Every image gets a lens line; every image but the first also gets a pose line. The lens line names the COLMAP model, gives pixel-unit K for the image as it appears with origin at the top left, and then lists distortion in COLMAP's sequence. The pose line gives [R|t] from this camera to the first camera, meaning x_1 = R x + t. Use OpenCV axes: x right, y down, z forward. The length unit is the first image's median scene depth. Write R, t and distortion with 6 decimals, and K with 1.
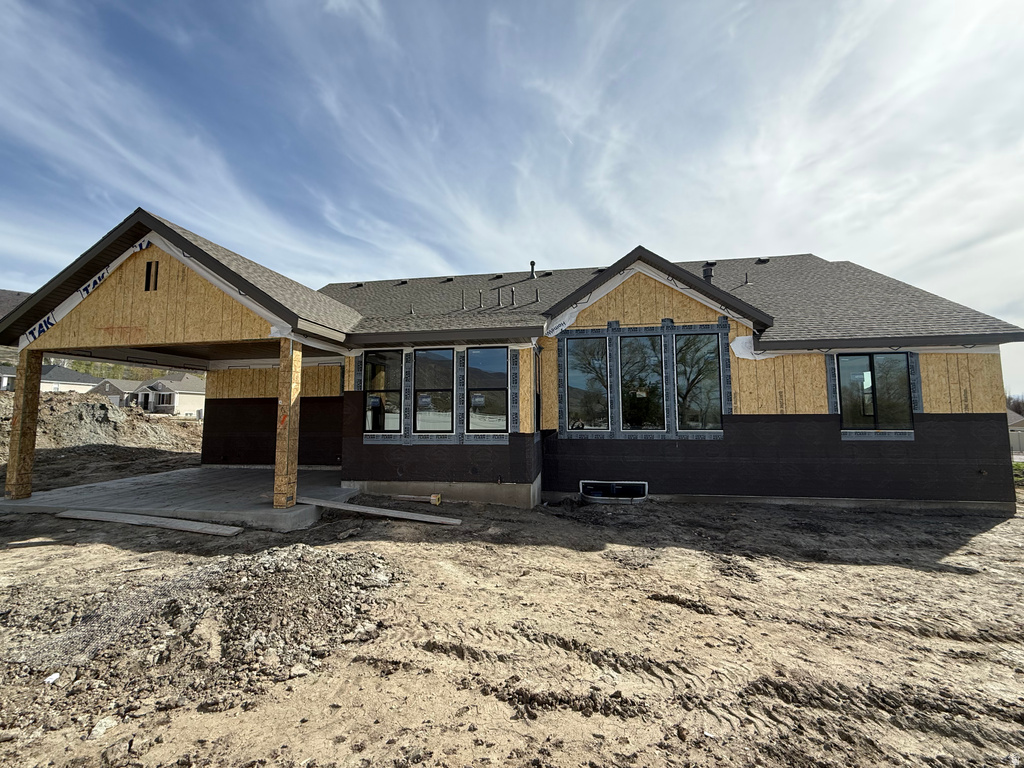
lens RADIAL K [[409.8, 0, 510.6], [0, 409.8, 391.5], [0, 0, 1]] dist [-0.000555, 0.000022]
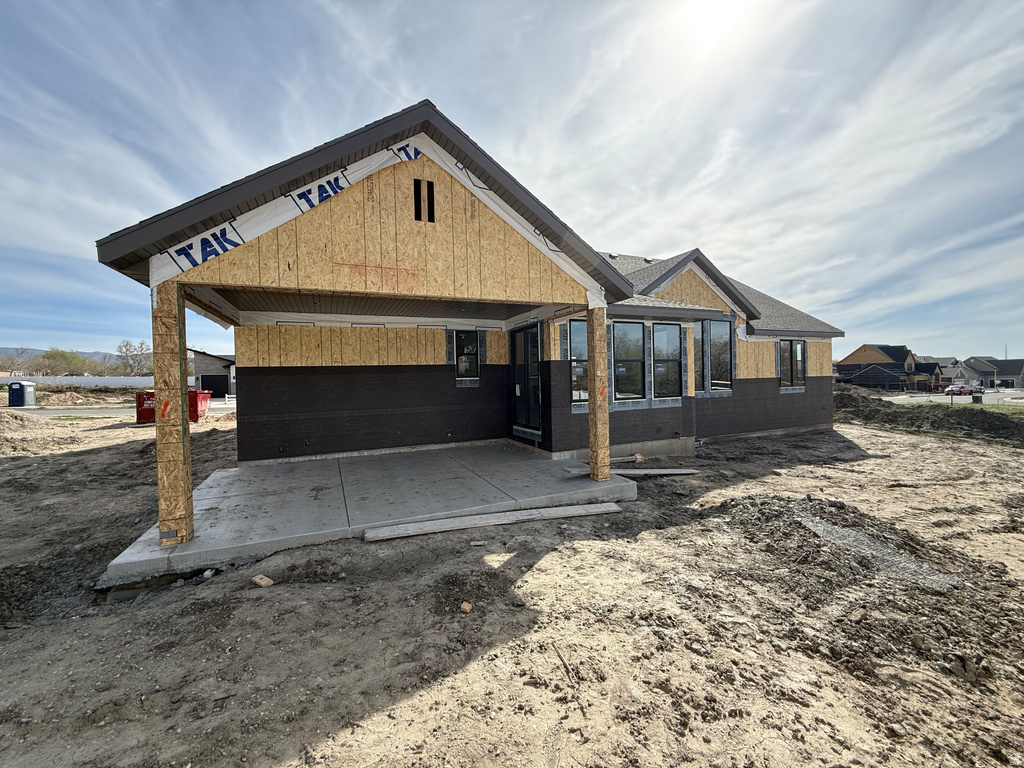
lens RADIAL K [[409.8, 0, 509.6], [0, 409.8, 381.3], [0, 0, 1]] dist [-0.001362, 0.000664]
pose [[0.831149, -0.021453, 0.555636, -1.042142], [-0.011407, 0.998387, 0.055612, -0.004227], [-0.555933, -0.052560, 0.829564, 0.265673]]
